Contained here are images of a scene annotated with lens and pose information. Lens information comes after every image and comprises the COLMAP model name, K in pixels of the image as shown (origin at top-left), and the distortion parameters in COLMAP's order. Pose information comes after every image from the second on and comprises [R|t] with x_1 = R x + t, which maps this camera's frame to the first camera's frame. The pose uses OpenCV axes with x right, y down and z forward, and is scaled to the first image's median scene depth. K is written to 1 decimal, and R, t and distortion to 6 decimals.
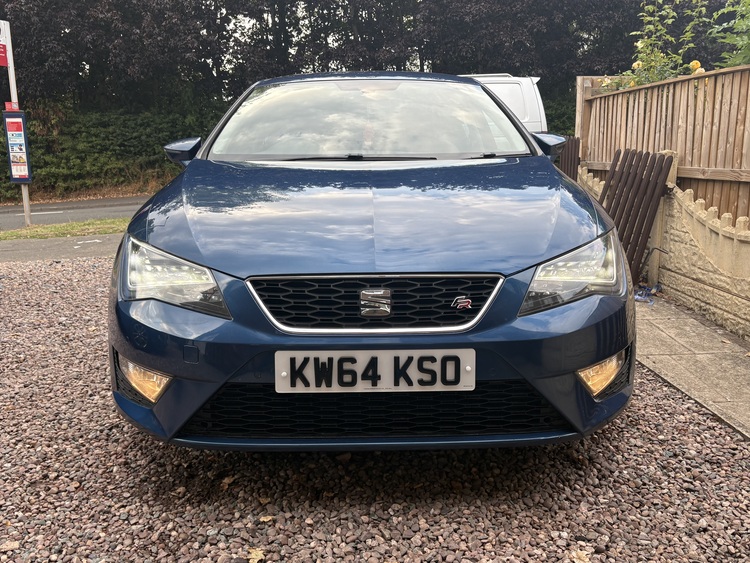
lens RADIAL K [[681.7, 0, 375.0], [0, 681.7, 281.5], [0, 0, 1]] dist [0.006931, 0.019070]
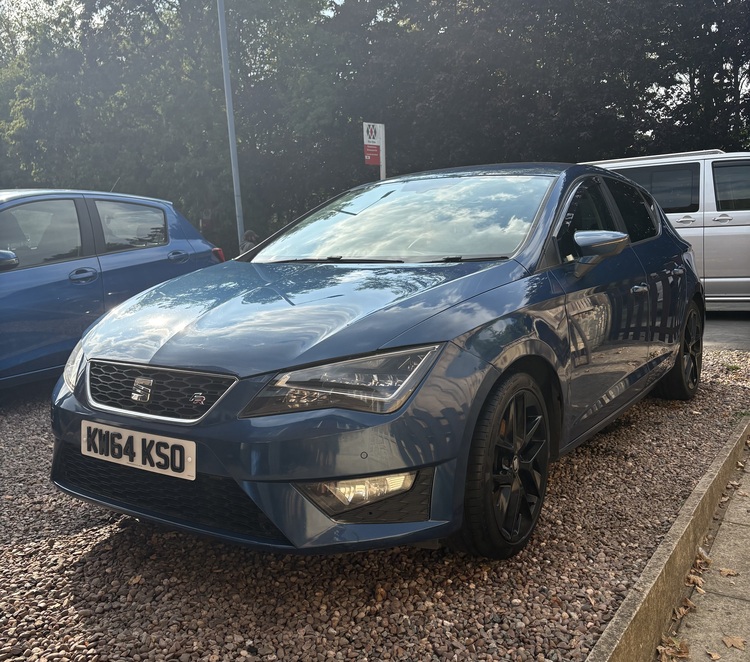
lens RADIAL K [[777.0, 0, 375.0], [0, 777.0, 331.0], [0, 0, 1]] dist [0.009106, 0.001343]
pose [[0.807093, 0.062759, -0.587079, 0.902169], [-0.101601, 0.994265, -0.033390, -0.053309], [0.581616, 0.086597, 0.808841, 0.125501]]
